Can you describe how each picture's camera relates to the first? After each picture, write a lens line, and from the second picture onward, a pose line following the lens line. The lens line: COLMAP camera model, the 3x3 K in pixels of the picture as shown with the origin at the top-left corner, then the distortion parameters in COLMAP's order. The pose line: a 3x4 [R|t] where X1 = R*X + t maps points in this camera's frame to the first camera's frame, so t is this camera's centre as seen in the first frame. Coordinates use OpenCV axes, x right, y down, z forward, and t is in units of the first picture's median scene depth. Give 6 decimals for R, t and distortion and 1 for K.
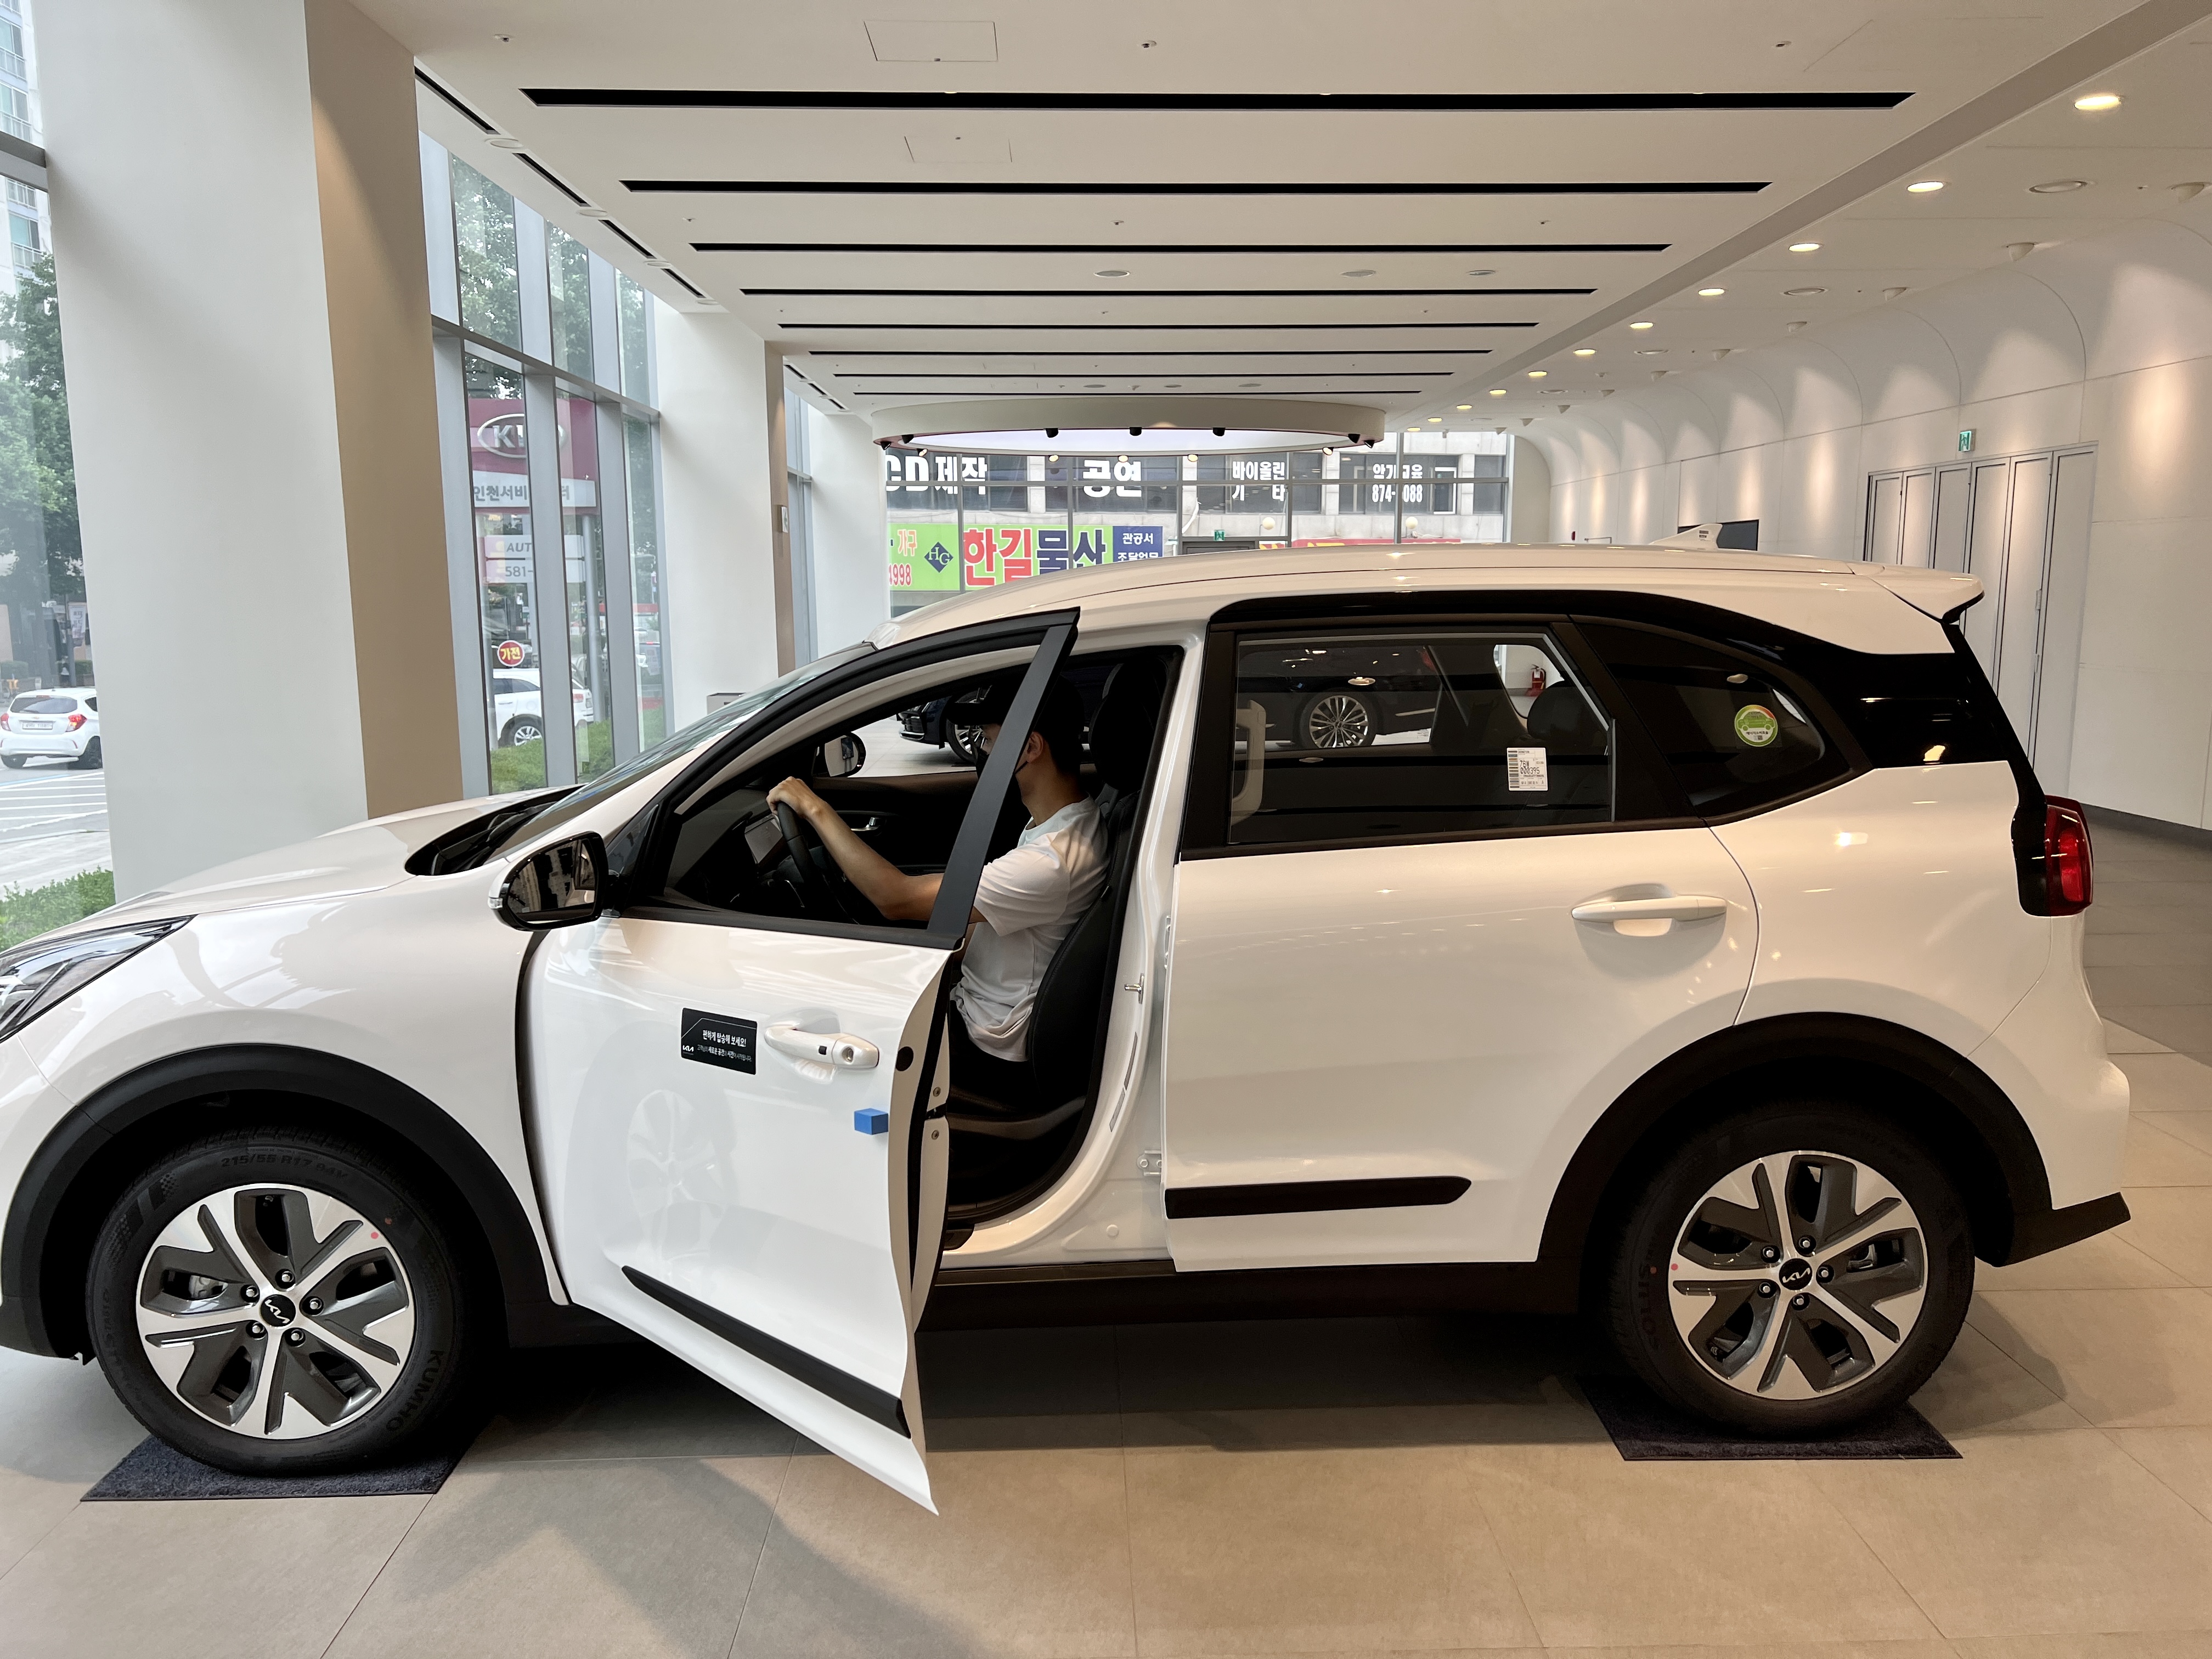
lens RADIAL K [[1670.0, 0, 1134.5], [0, 1670.0, 843.9], [0, 0, 1]] dist [0.063577, -0.074769]
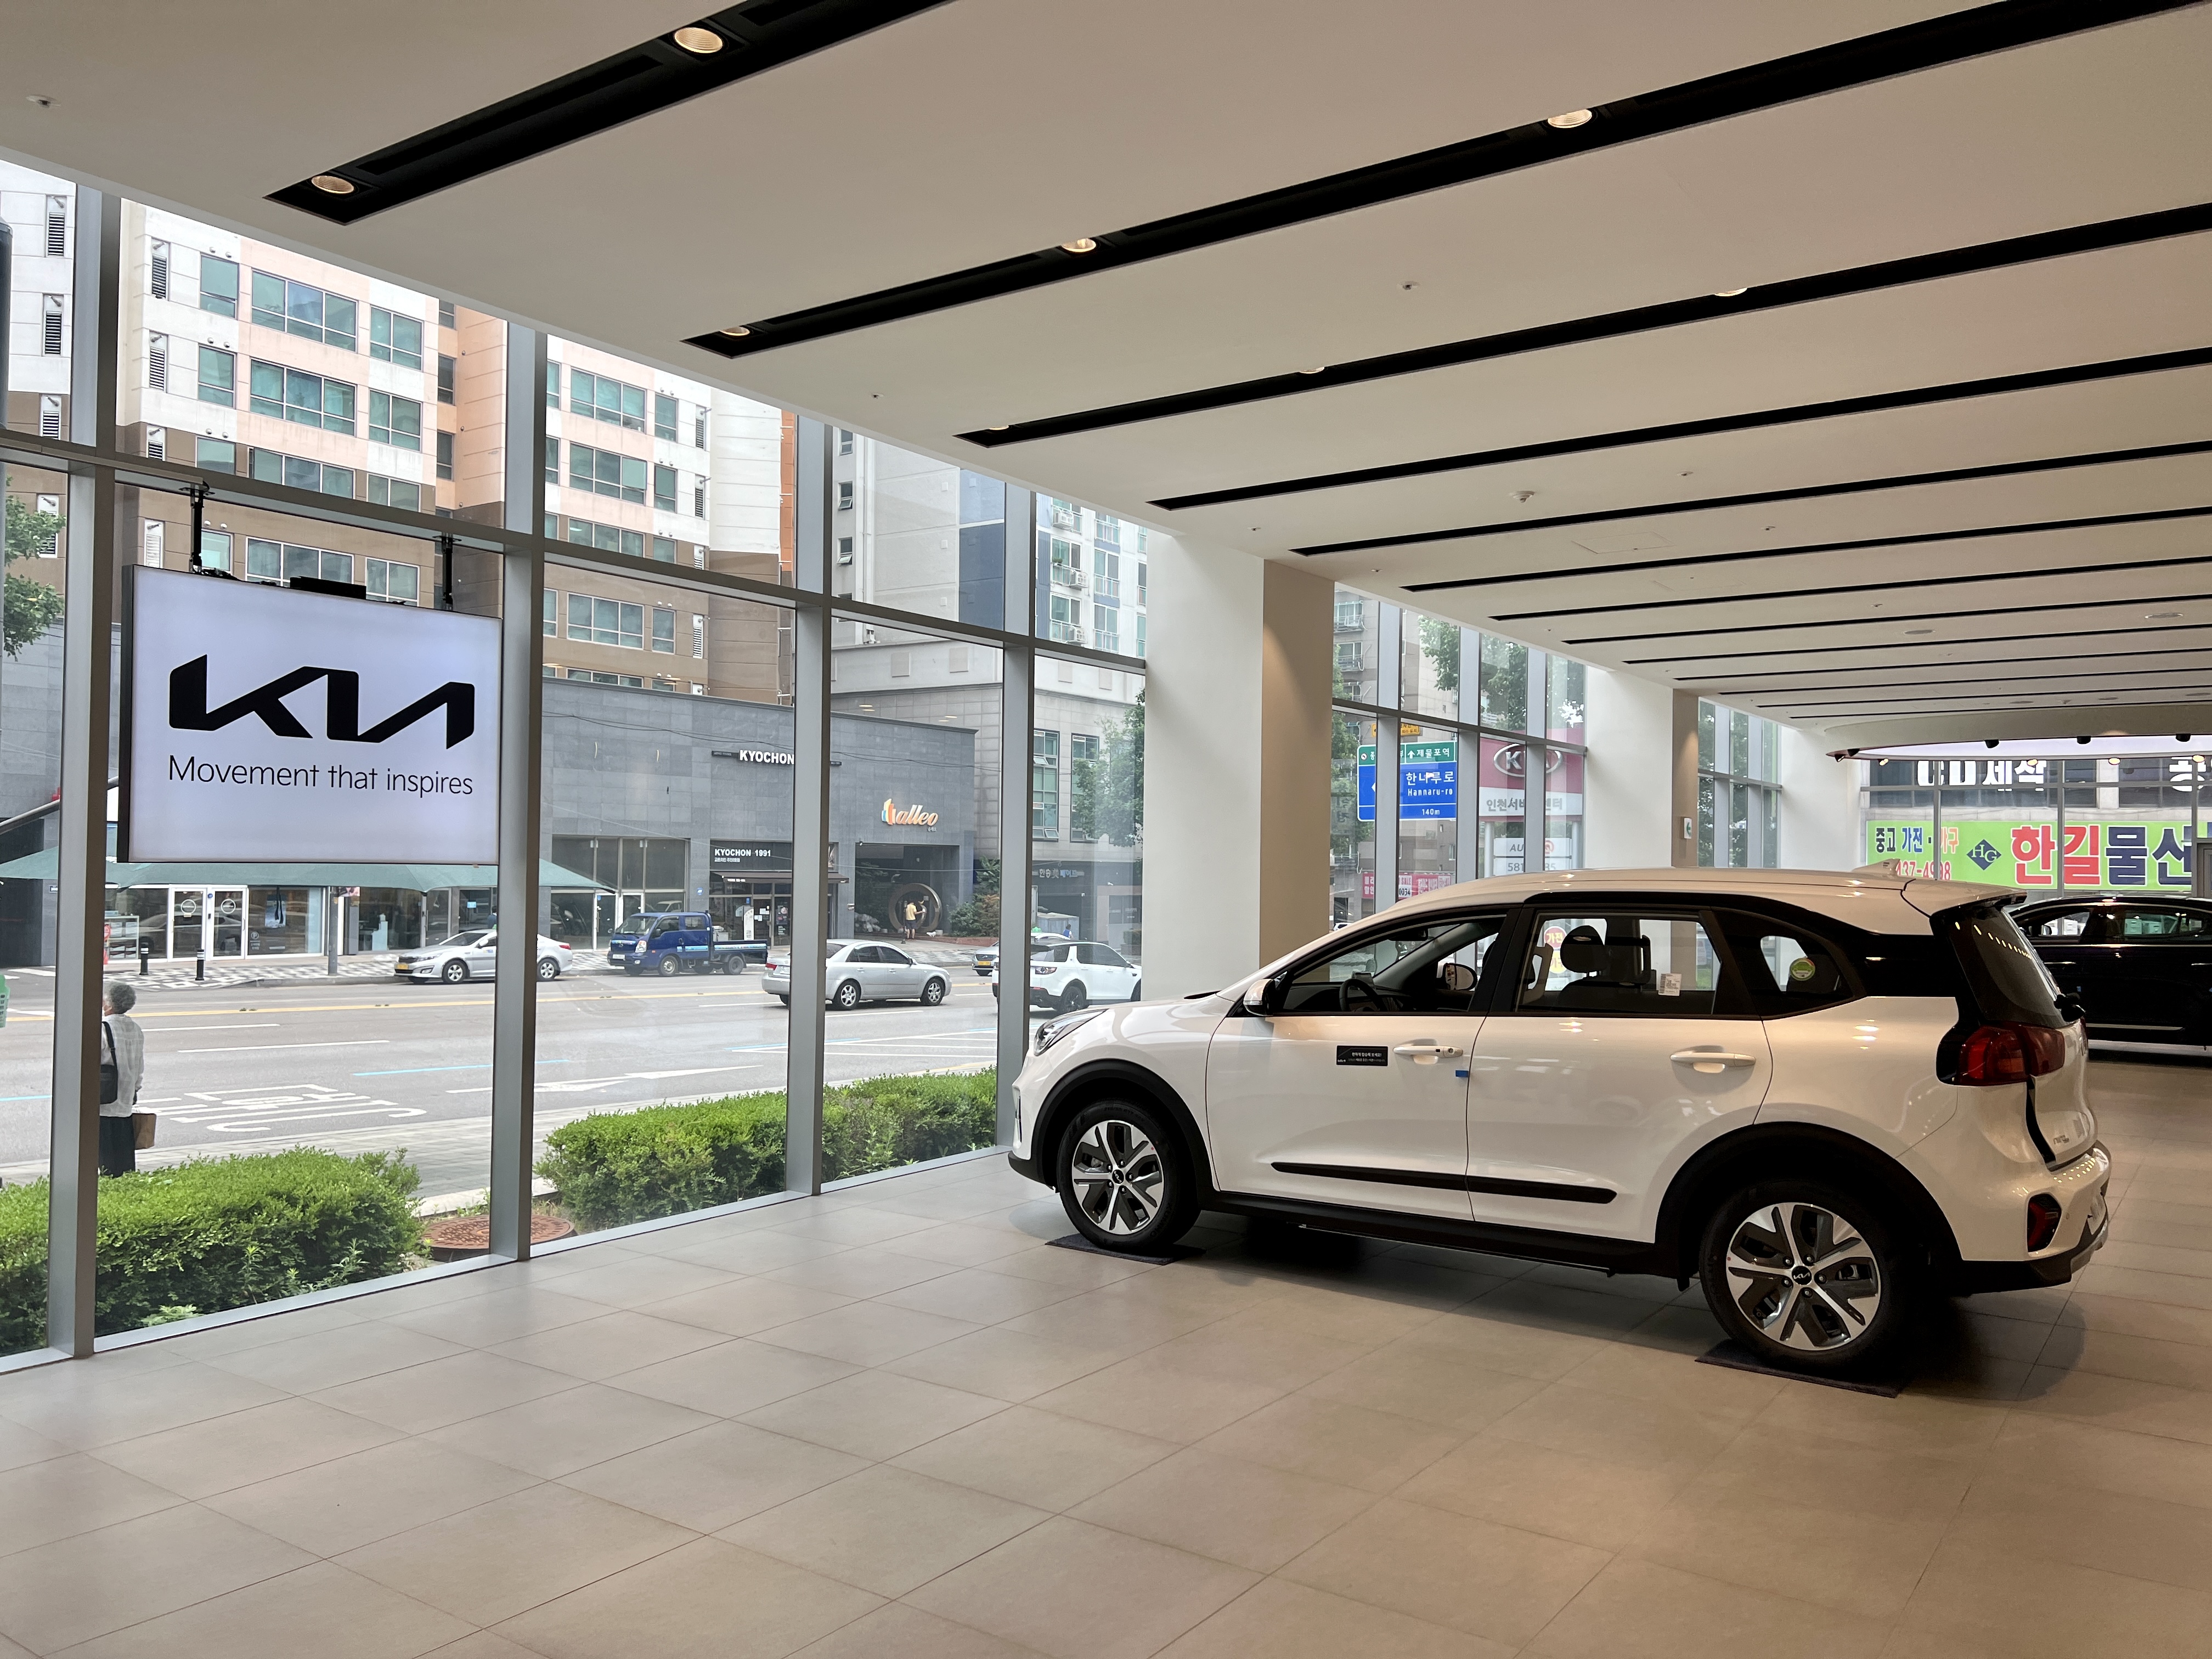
lens RADIAL K [[1670.0, 0, 1100.4], [0, 1670.0, 845.0], [0, 0, 1]] dist [0.063577, -0.074769]
pose [[0.792935, 0.006483, -0.609272, 0.886579], [-0.110132, 0.984998, -0.132850, 0.124495], [0.599271, 0.172441, 0.781754, -0.923341]]
